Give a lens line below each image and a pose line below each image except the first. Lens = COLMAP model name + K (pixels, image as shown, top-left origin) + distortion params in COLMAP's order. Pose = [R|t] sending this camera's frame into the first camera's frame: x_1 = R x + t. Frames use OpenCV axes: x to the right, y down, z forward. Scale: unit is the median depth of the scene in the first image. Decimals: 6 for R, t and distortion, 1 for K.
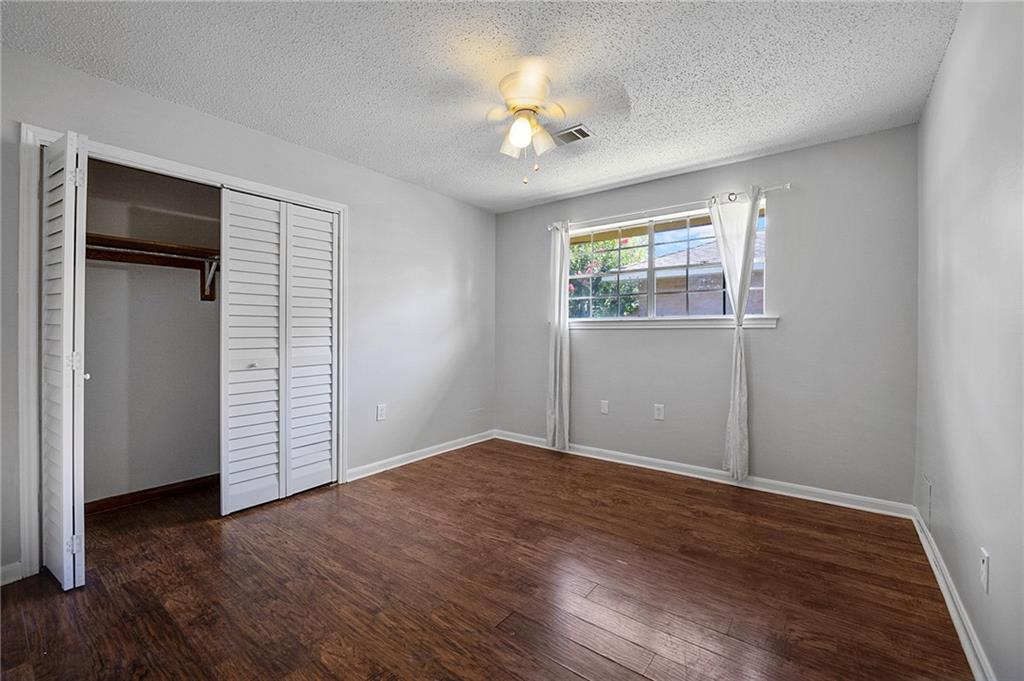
lens RADIAL K [[421.6, 0, 518.1], [0, 421.6, 325.2], [0, 0, 1]] dist [-0.006678, -0.000411]
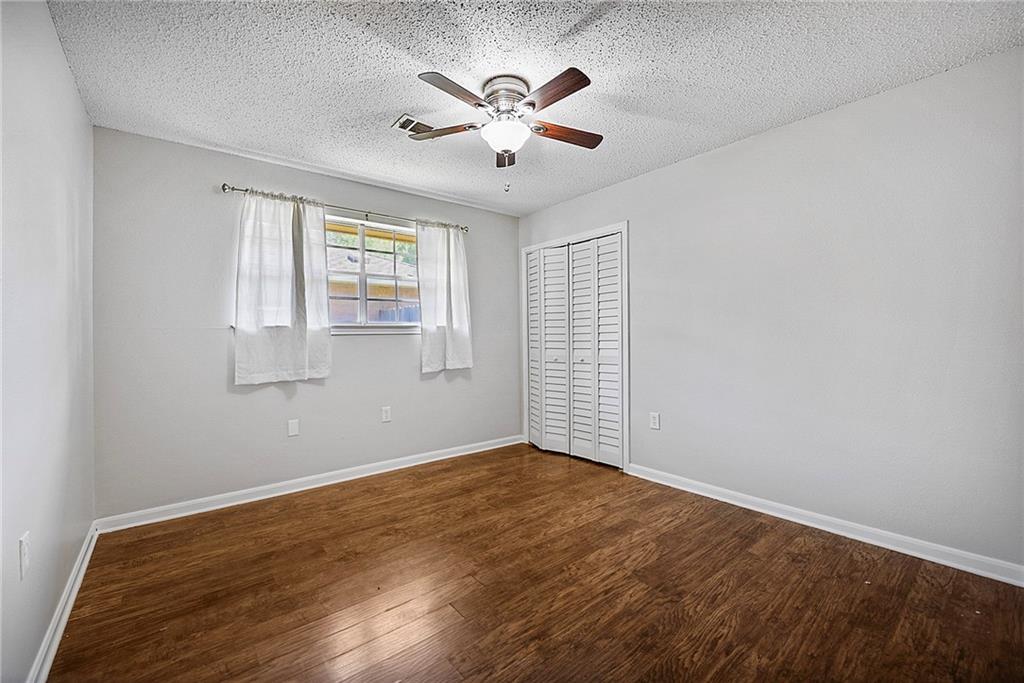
lens RADIAL K [[424.4, 0, 514.3], [0, 424.4, 352.2], [0, 0, 1]] dist [-0.000358, 0.000015]
pose [[0.230746, -0.039979, 0.972192, -0.602631], [-0.001073, 0.999144, 0.041342, 0.007904], [-0.973013, -0.010582, 0.230506, 0.449920]]
